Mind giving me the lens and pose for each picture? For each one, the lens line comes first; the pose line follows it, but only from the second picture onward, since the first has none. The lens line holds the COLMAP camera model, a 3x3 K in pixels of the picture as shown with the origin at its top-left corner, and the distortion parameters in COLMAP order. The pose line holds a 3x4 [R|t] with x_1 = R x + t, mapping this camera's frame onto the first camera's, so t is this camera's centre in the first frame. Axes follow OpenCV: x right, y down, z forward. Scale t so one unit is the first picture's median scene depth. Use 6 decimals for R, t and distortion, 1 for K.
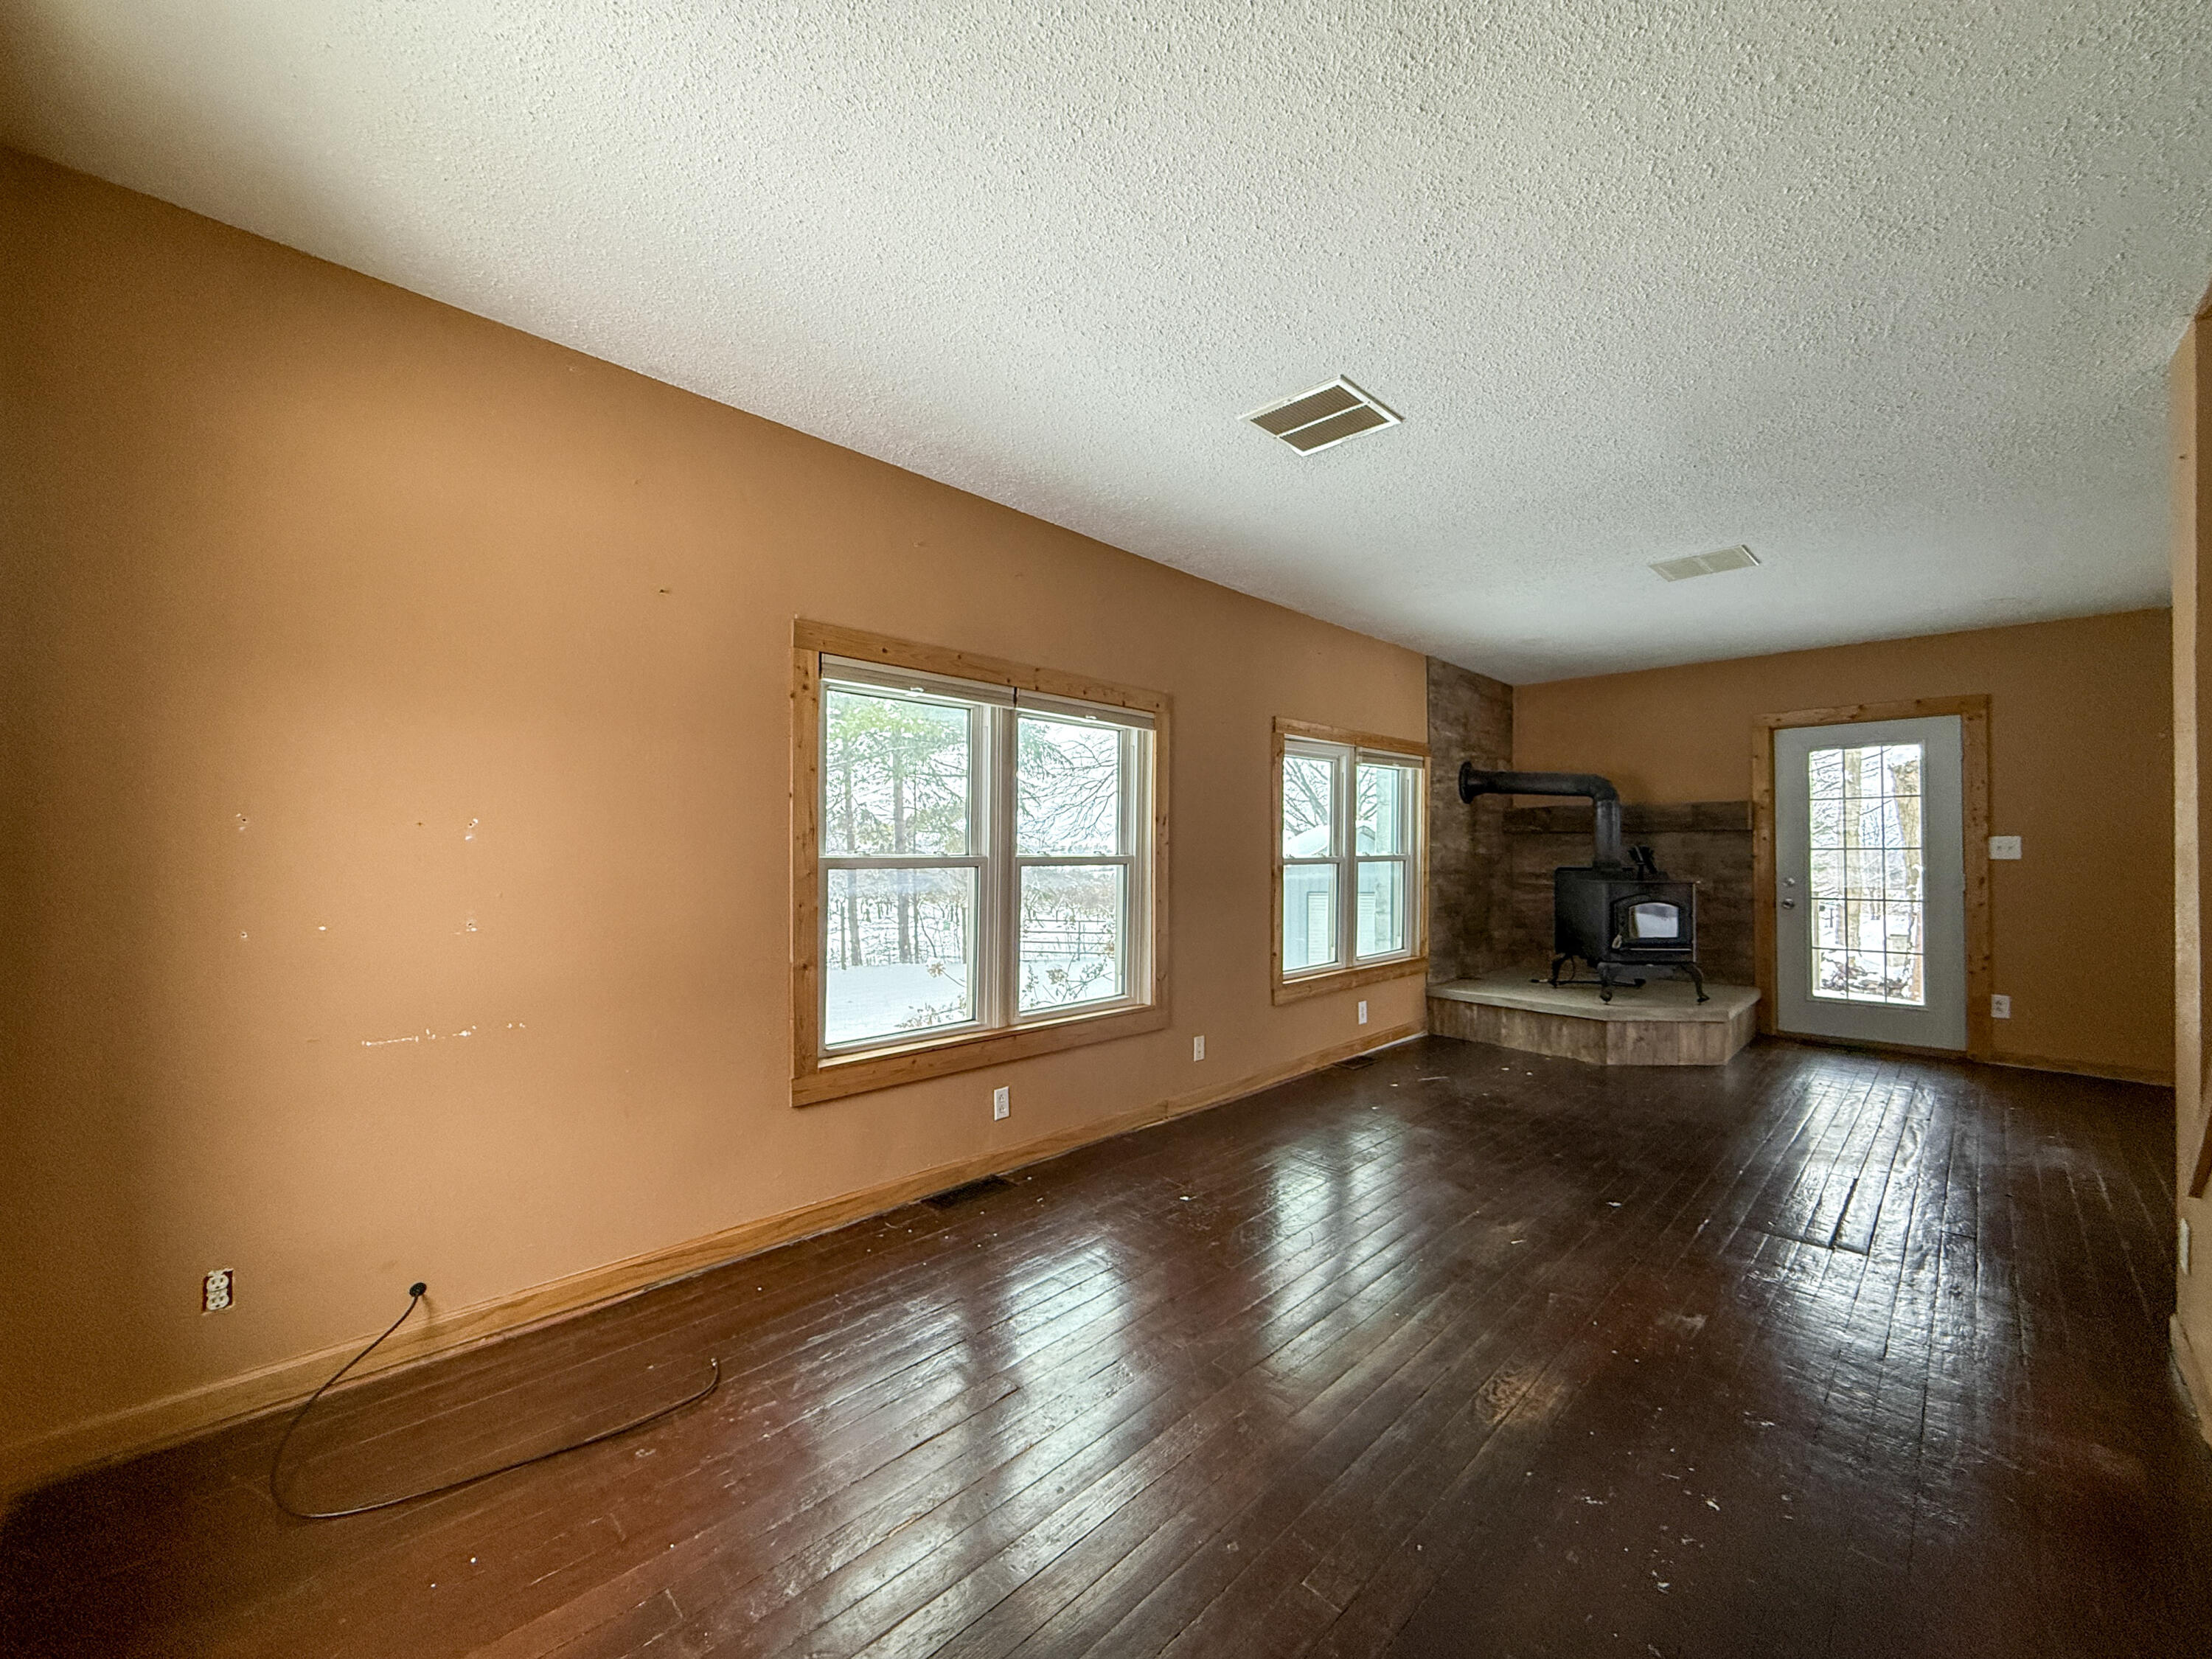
lens RADIAL K [[885.7, 0, 1093.1], [0, 885.7, 859.4], [0, 0, 1]] dist [-0.000758, -0.000148]
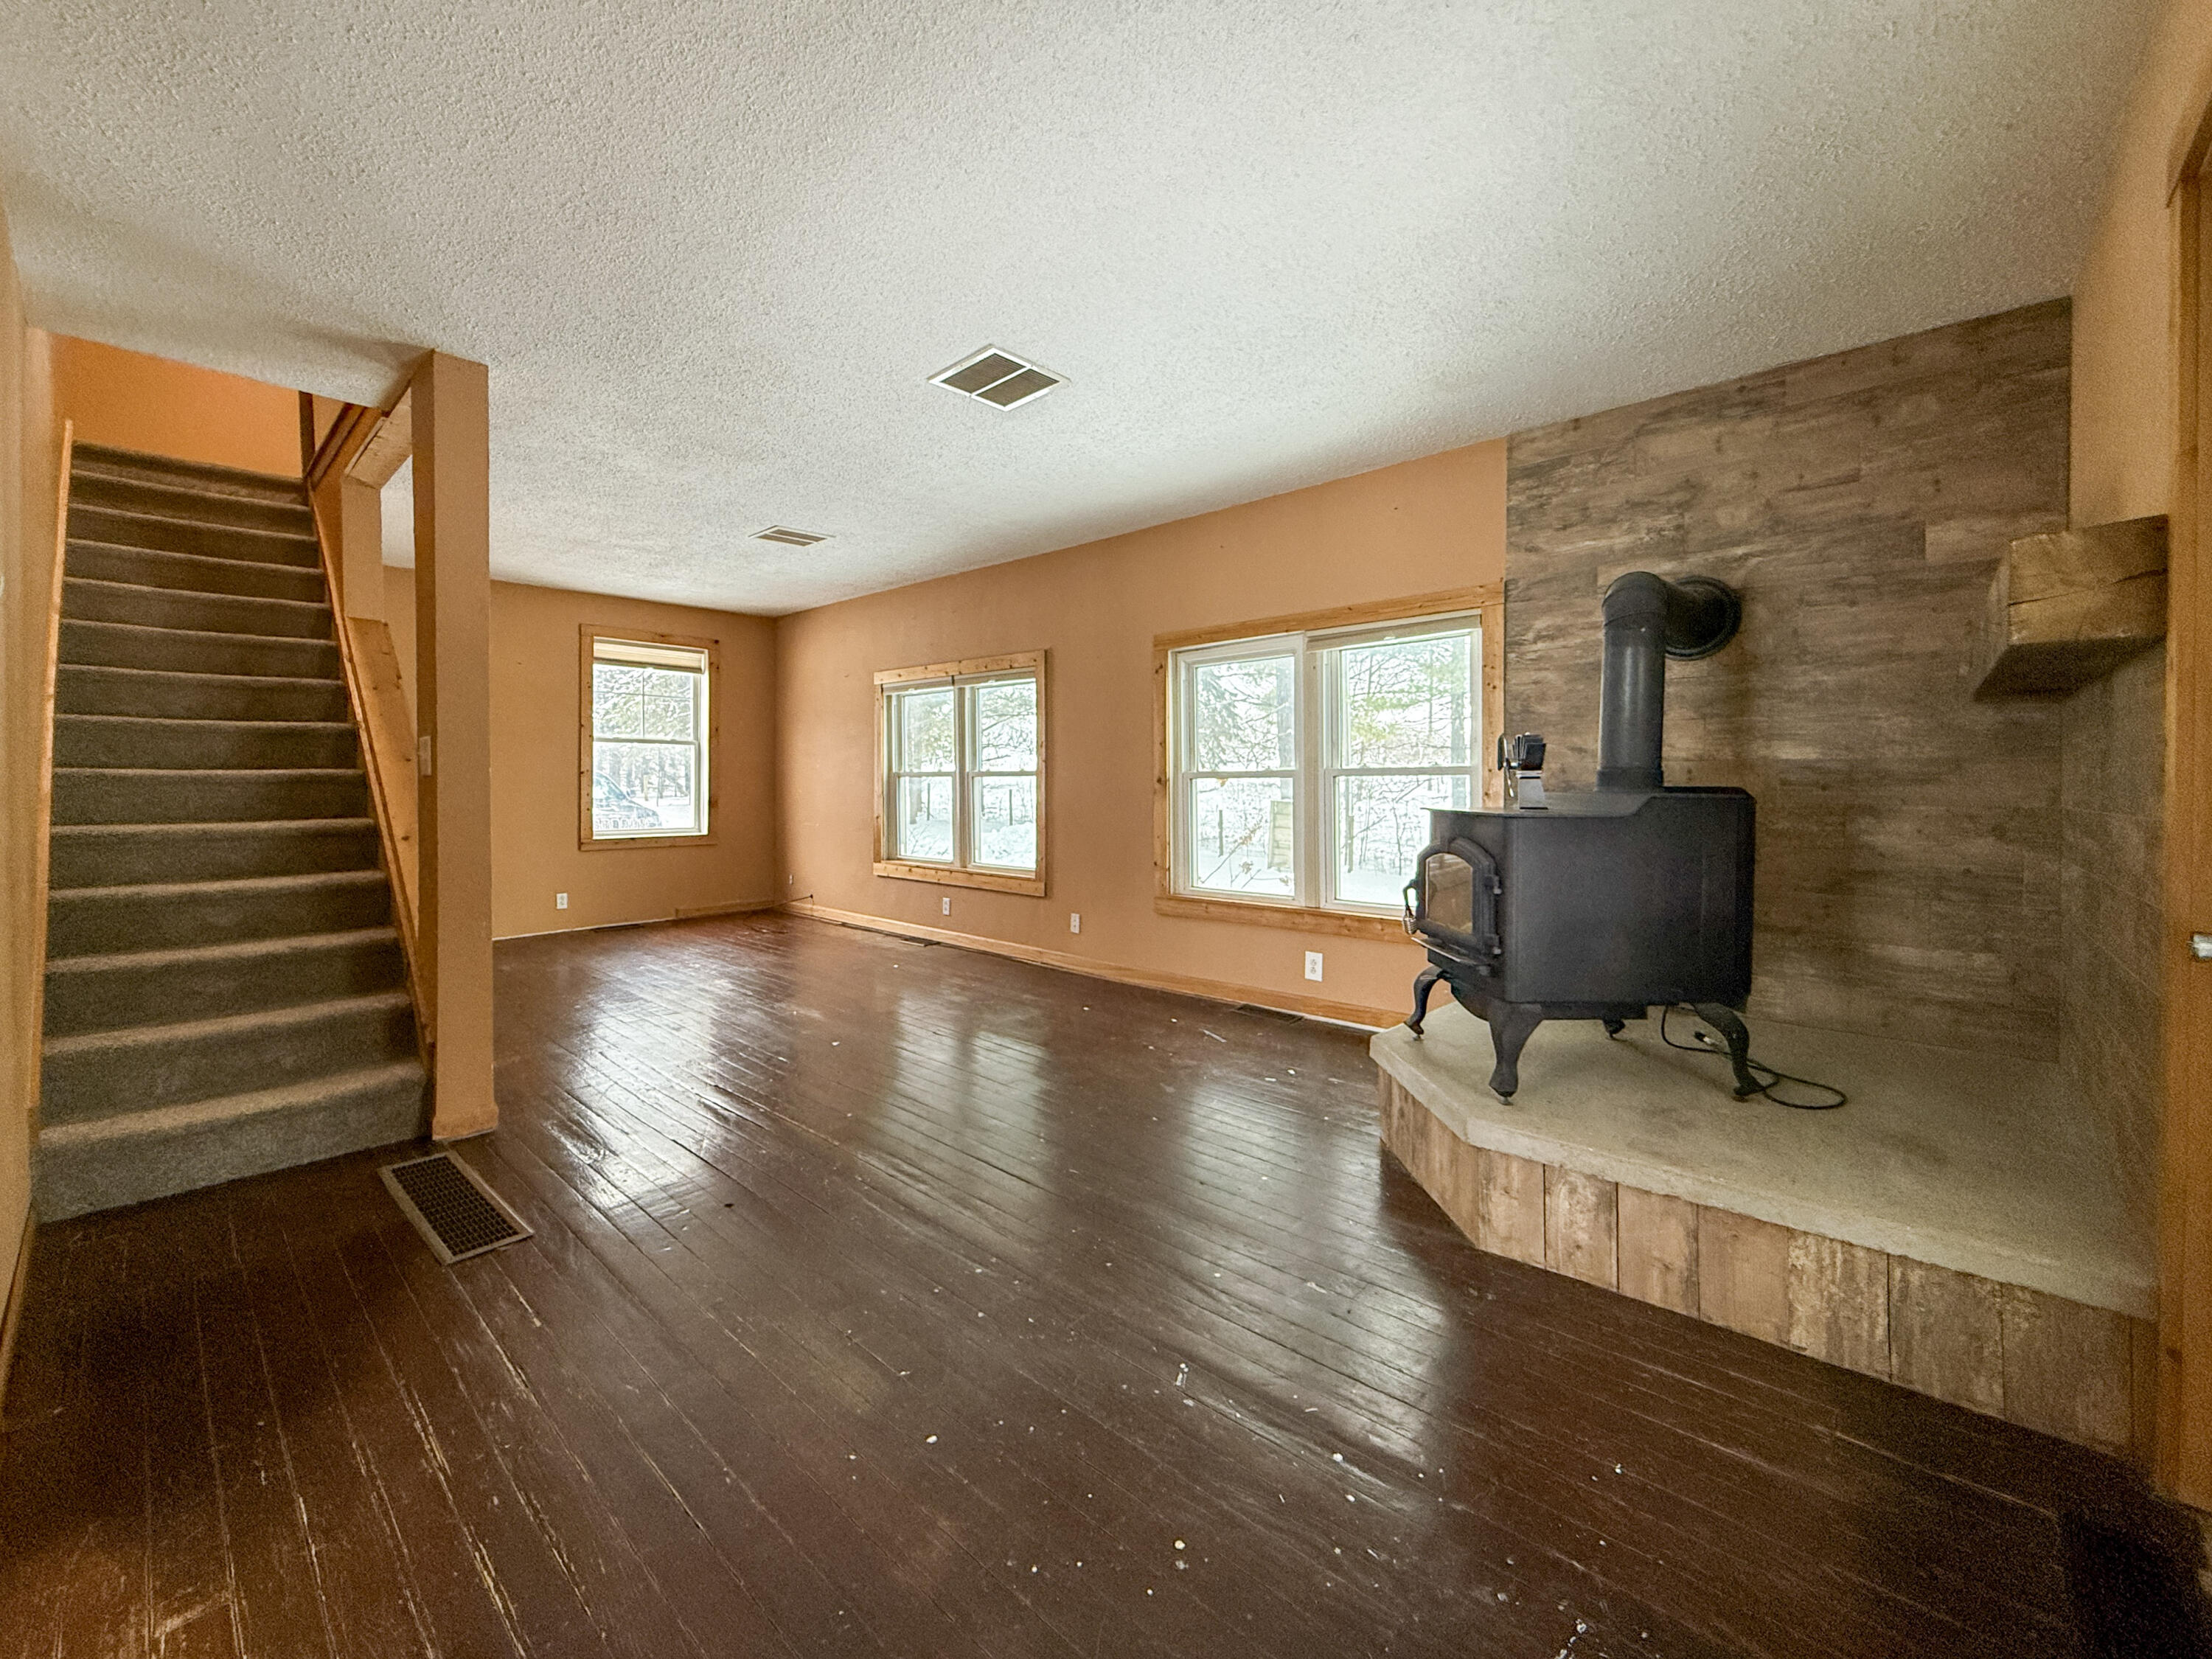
lens RADIAL K [[885.7, 0, 1093.1], [0, 885.7, 859.4], [0, 0, 1]] dist [-0.000758, -0.000148]
pose [[0.035743, 0.061718, -0.997453, 1.032129], [-0.033471, 0.997605, 0.060528, 0.033931], [0.998800, 0.031222, 0.037723, 0.732258]]
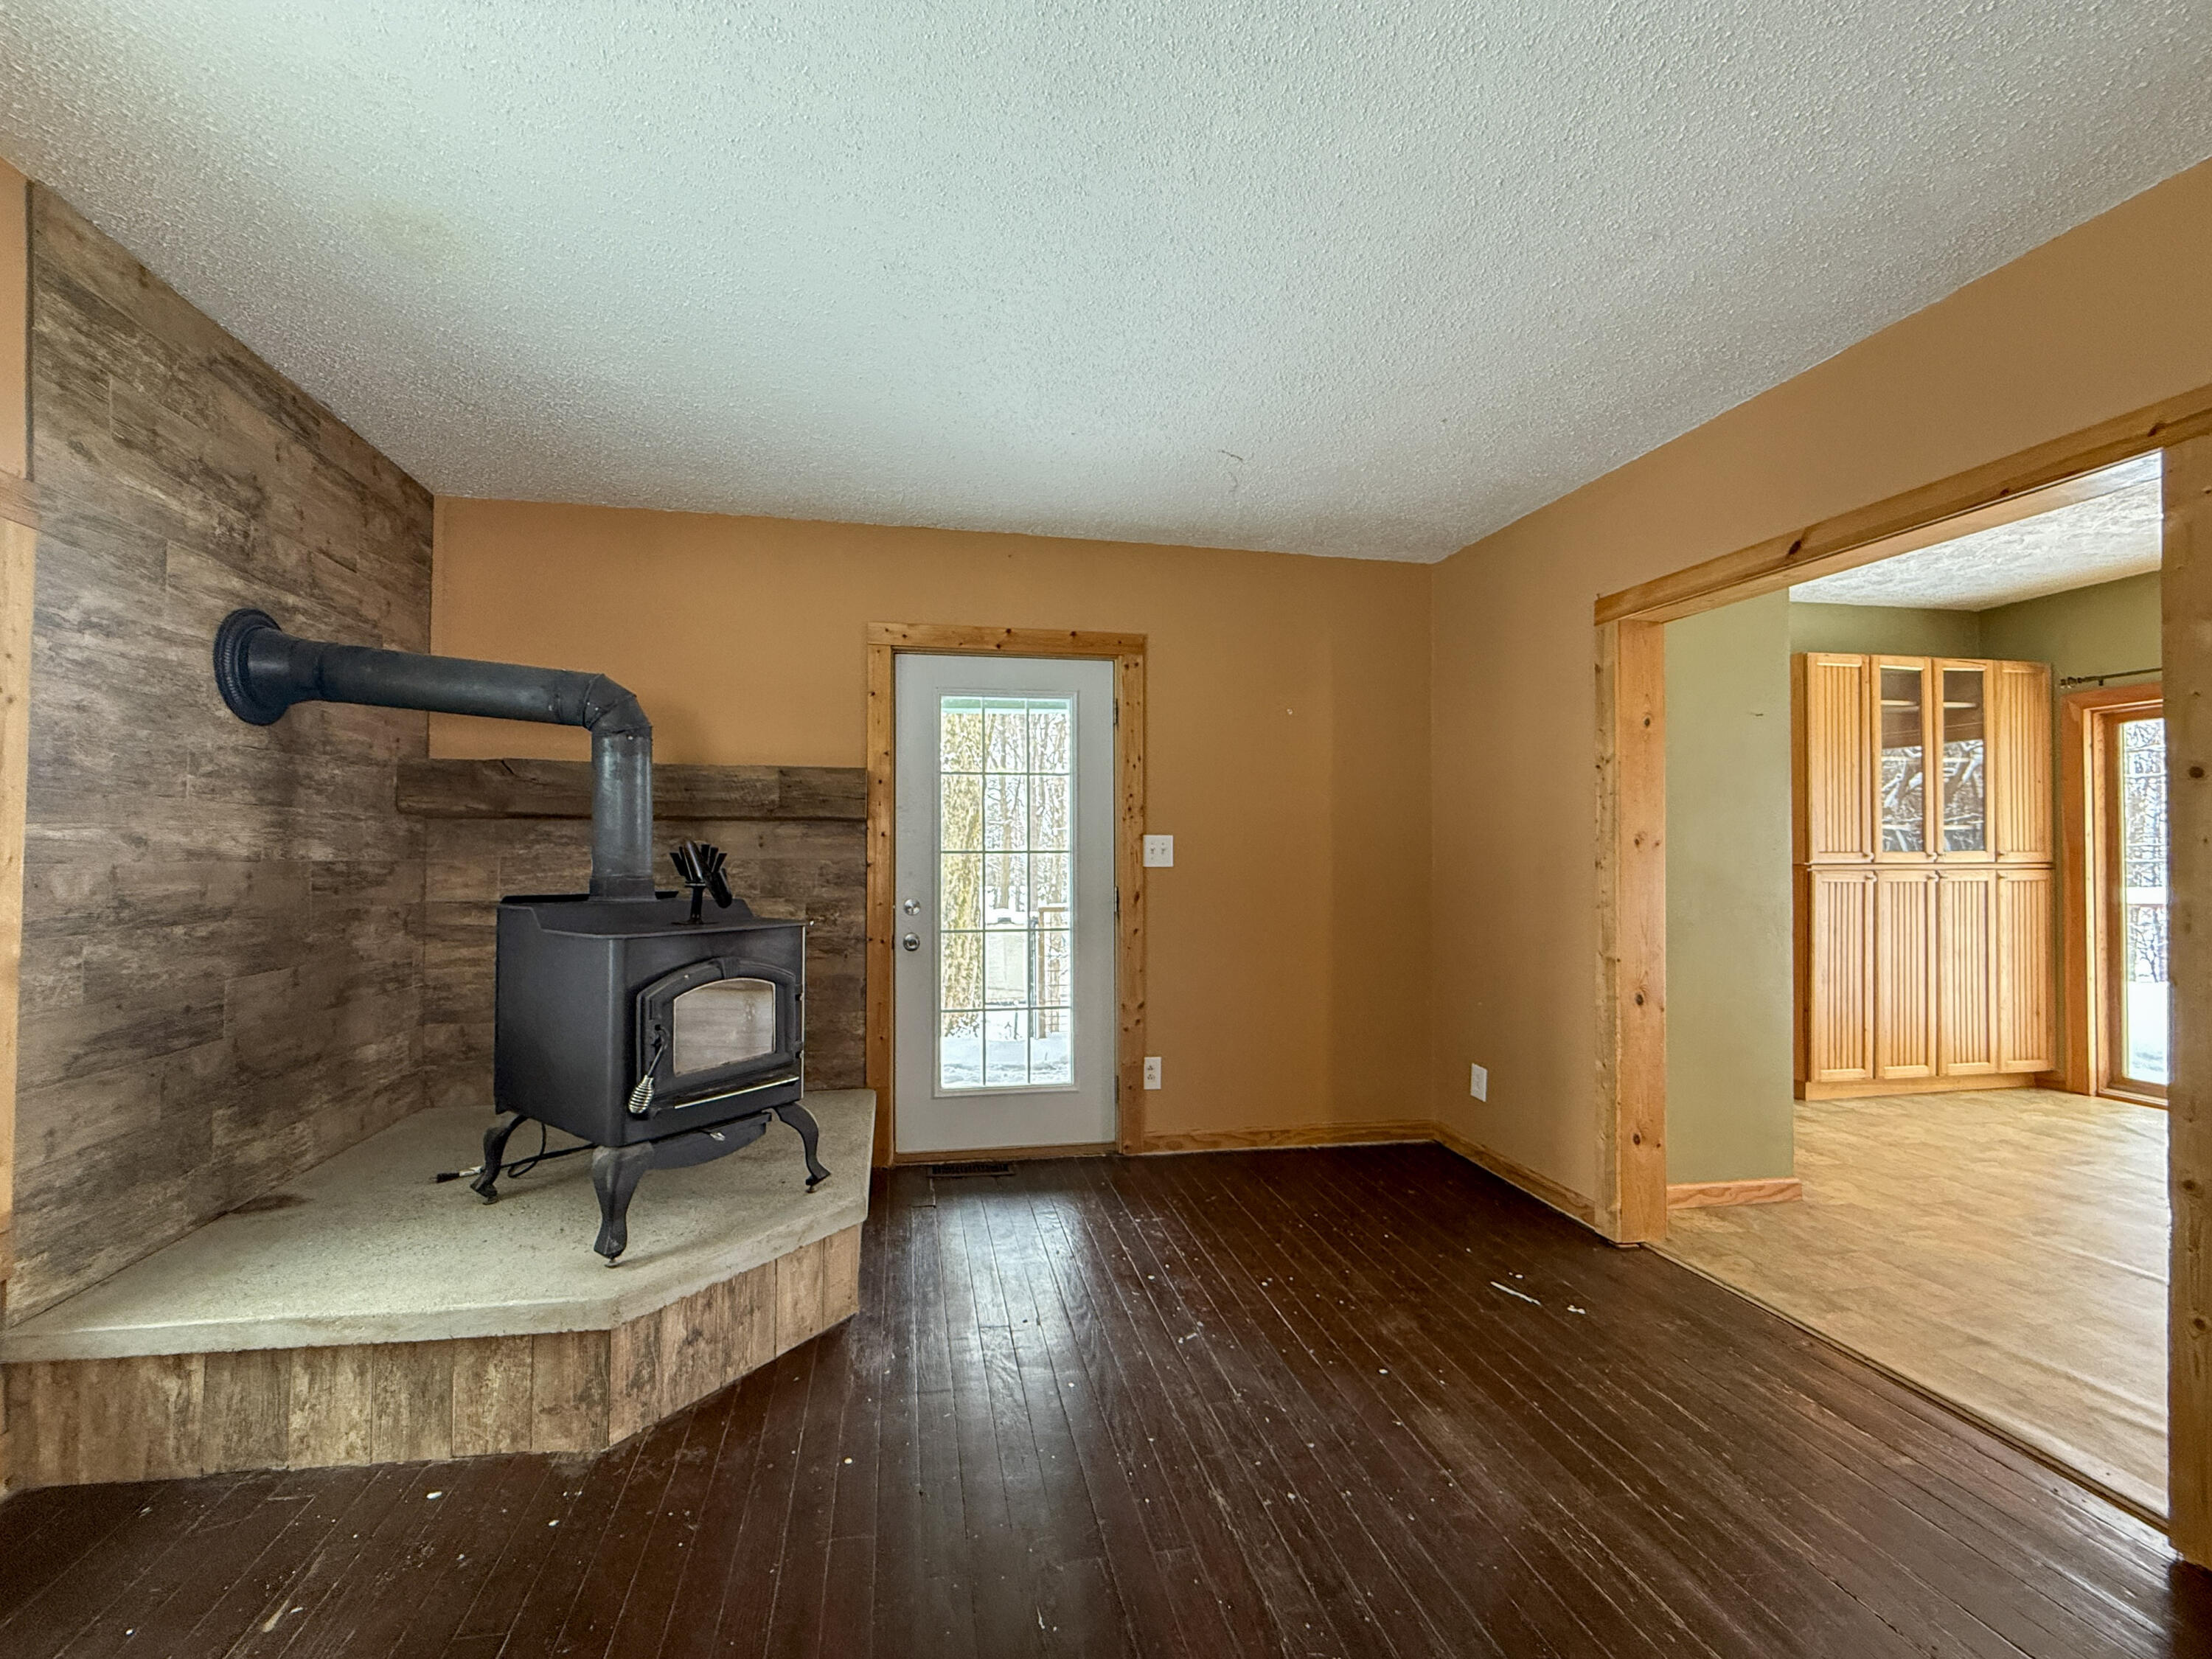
lens RADIAL K [[899.2, 0, 1066.8], [0, 899.2, 824.9], [0, 0, 1]] dist [0.000362, -0.000208]
pose [[0.563331, 0.028870, 0.825727, 0.346549], [0.006694, 0.999197, -0.039502, -0.005401], [-0.826204, 0.027780, 0.562685, 0.584852]]
